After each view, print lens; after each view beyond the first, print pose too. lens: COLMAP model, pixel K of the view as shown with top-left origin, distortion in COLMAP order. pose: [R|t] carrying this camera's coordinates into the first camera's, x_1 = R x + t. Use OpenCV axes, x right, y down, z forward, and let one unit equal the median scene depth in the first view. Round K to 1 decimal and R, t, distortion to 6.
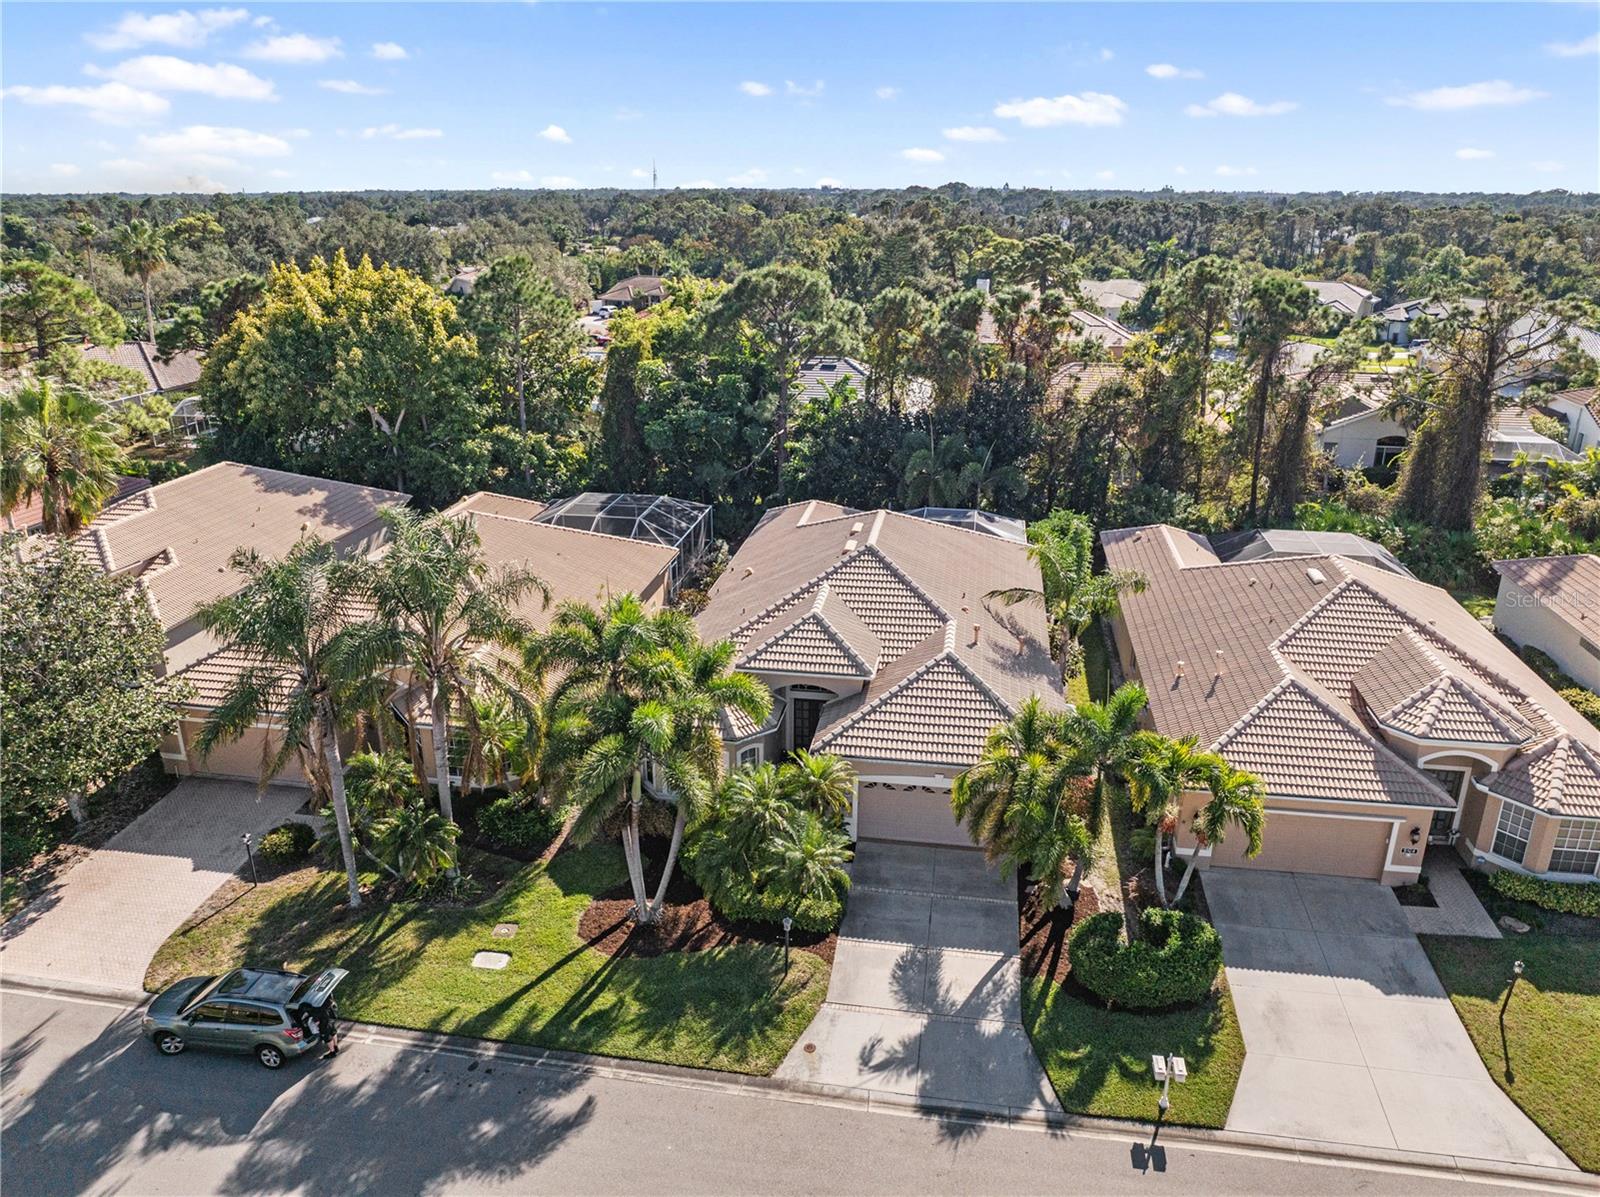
lens RADIAL K [[1124.0, 0, 800.0], [0, 1124.0, 598.5], [0, 0, 1]] dist [-0.035587, -0.000449]
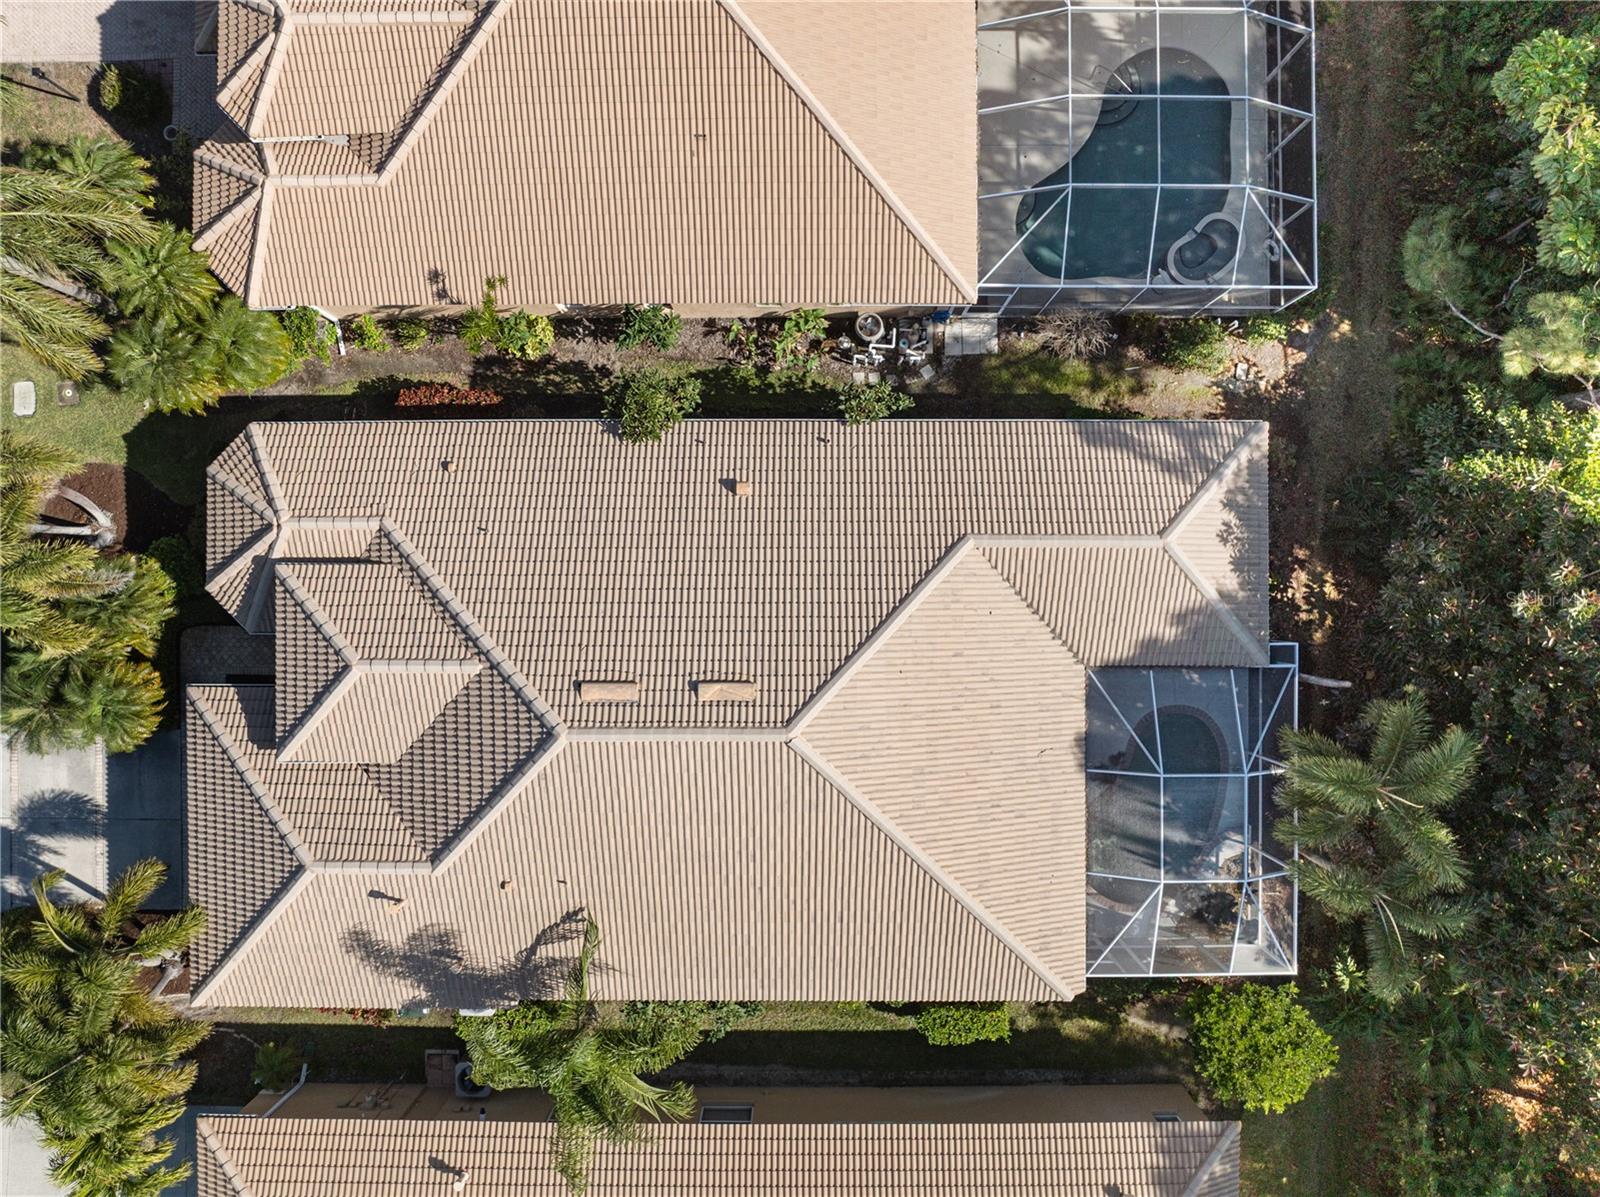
lens RADIAL K [[1124.0, 0, 800.0], [0, 1124.0, 598.5], [0, 0, 1]] dist [-0.035587, -0.000449]
pose [[0.161944, 0.986789, 0.004564, 0.014893], [-0.337565, 0.051051, 0.939917, -0.810802], [0.927267, -0.153754, 0.341373, 1.218654]]
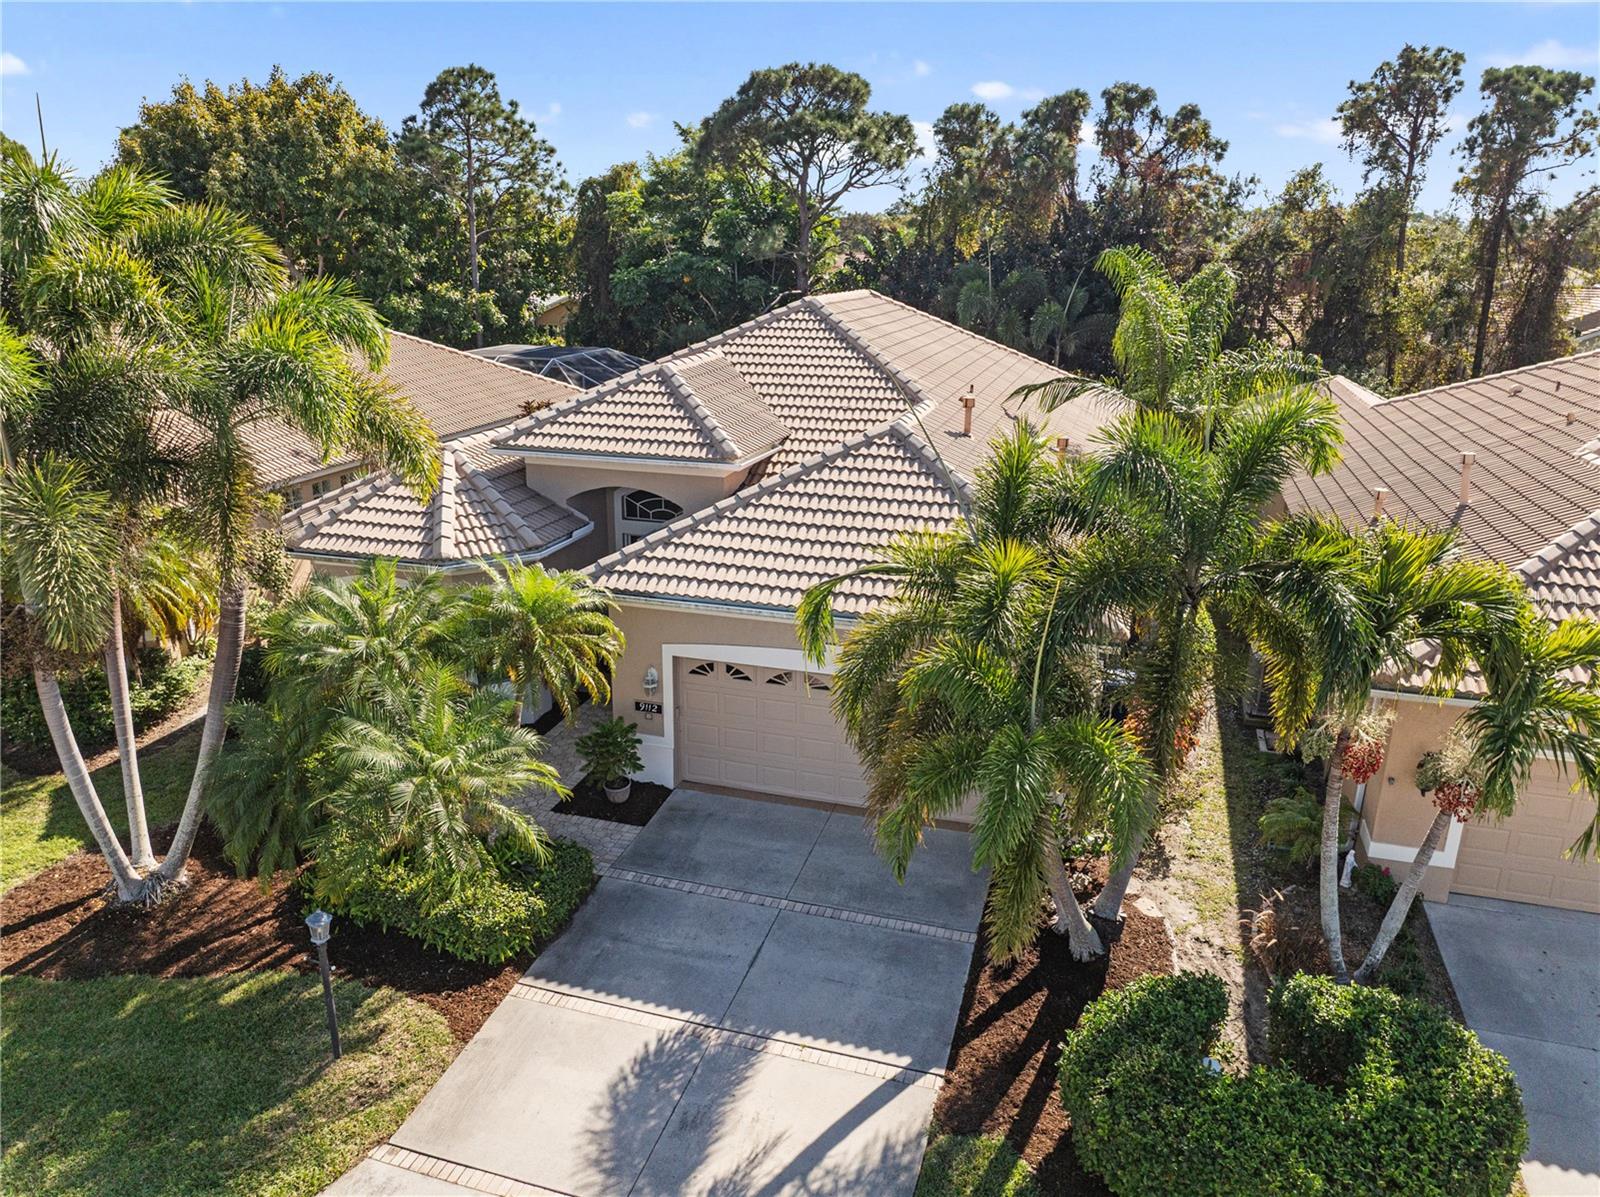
lens RADIAL K [[1122.9, 0, 803.8], [0, 1122.9, 596.3], [0, 0, 1]] dist [-0.037565, -0.005790]
pose [[0.991158, 0.047980, -0.123709, 0.178673], [-0.053712, 0.997612, -0.043422, 0.167693], [0.121330, 0.049683, 0.991368, 0.577159]]
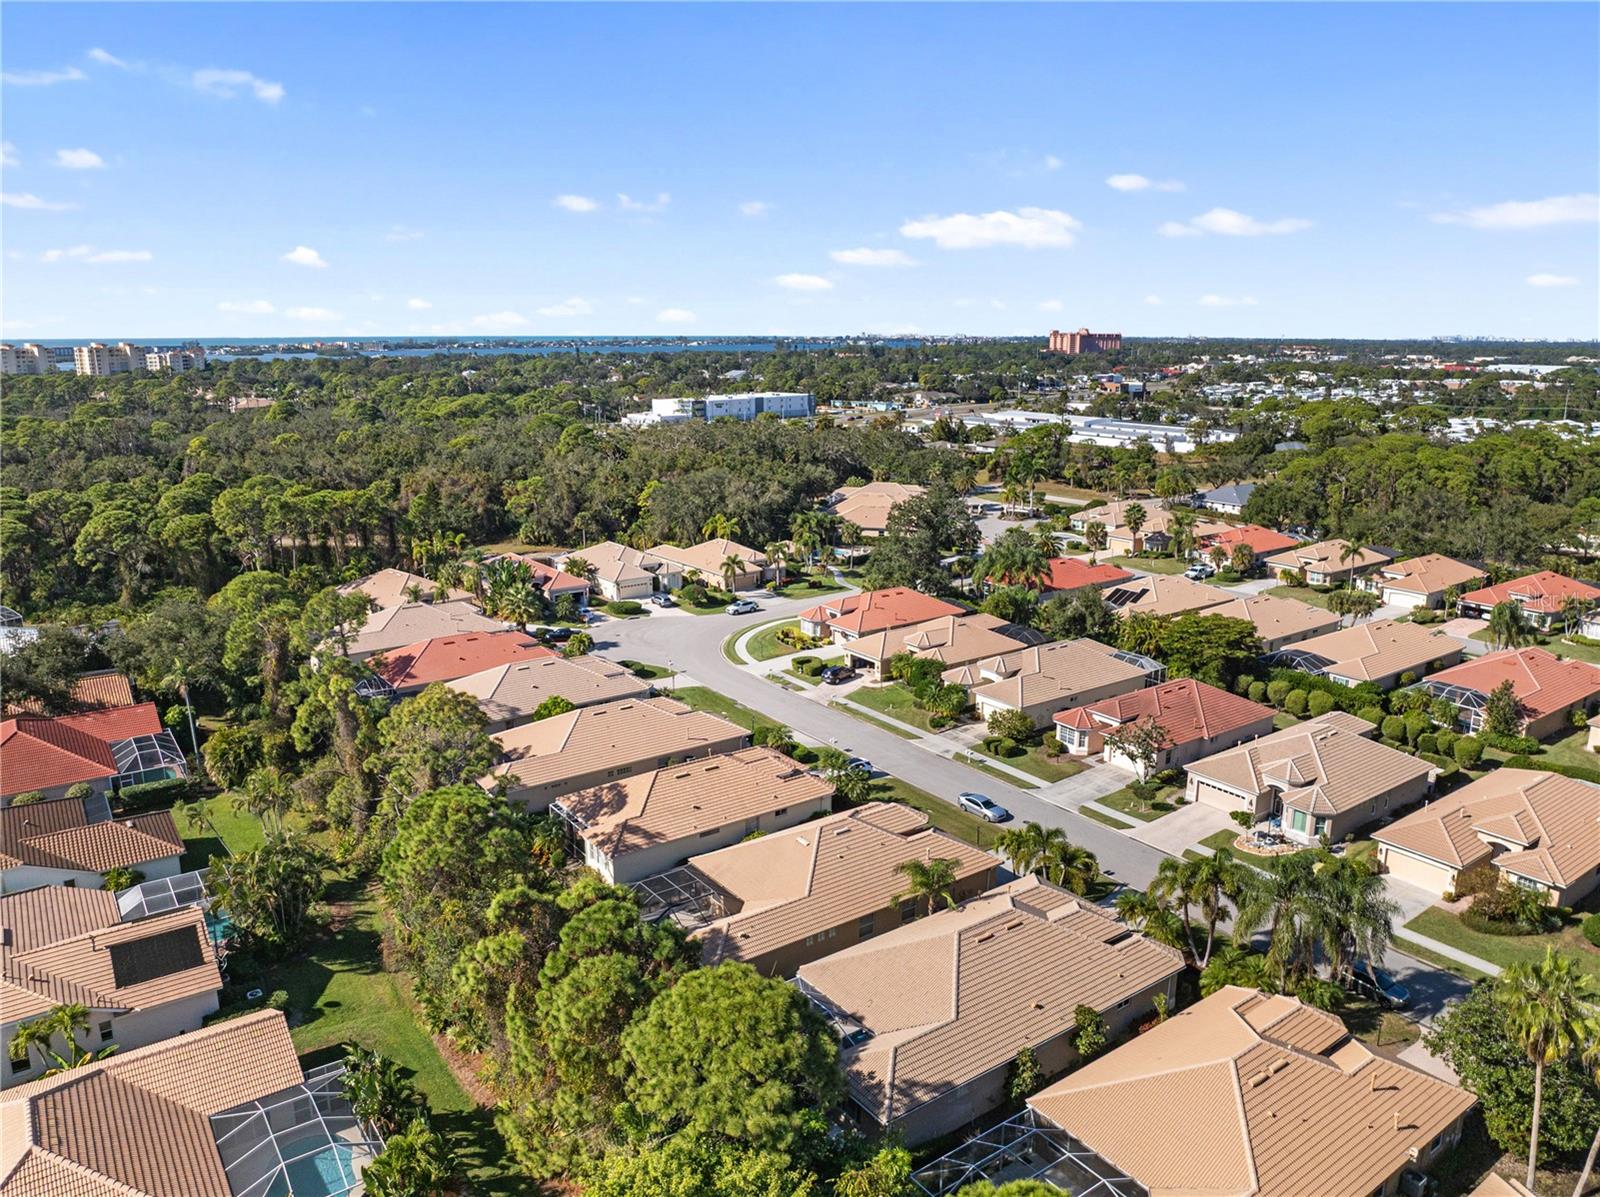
lens RADIAL K [[1132.6, 0, 799.4], [0, 1132.6, 575.7], [0, 0, 1]] dist [-0.038926, 0.001112]
pose [[-0.711721, -0.152316, 0.685750, -1.038647], [0.239095, 0.865396, 0.440367, -1.698153], [-0.660520, 0.477378, -0.579502, 2.553328]]
